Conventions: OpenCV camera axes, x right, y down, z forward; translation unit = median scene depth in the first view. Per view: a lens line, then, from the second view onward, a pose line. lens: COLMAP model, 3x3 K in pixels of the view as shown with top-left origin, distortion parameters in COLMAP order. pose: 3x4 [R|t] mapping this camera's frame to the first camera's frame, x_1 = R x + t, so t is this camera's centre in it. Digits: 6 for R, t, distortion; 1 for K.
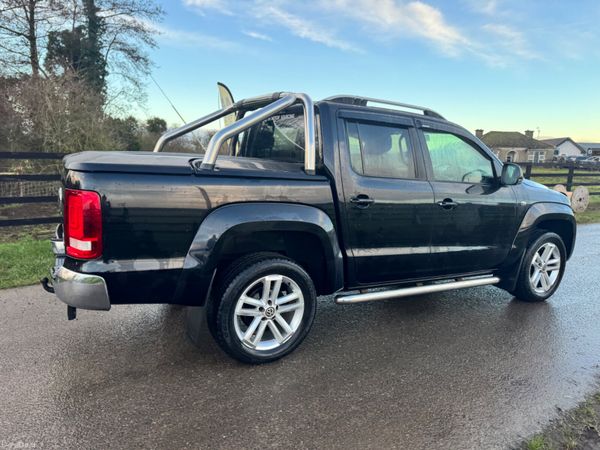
lens RADIAL K [[424.1, 0, 287.6], [0, 424.1, 222.0], [0, 0, 1]] dist [0.034369, -0.035658]
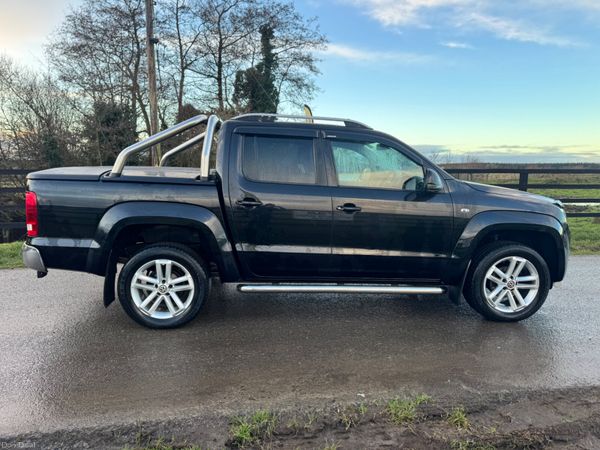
lens RADIAL K [[424.1, 0, 294.1], [0, 424.1, 222.6], [0, 0, 1]] dist [0.034369, -0.035658]
pose [[0.908729, 0.027976, -0.416448, 0.543175], [-0.043187, 0.998698, -0.027147, 0.020811], [0.415147, 0.042654, 0.908754, -0.001577]]
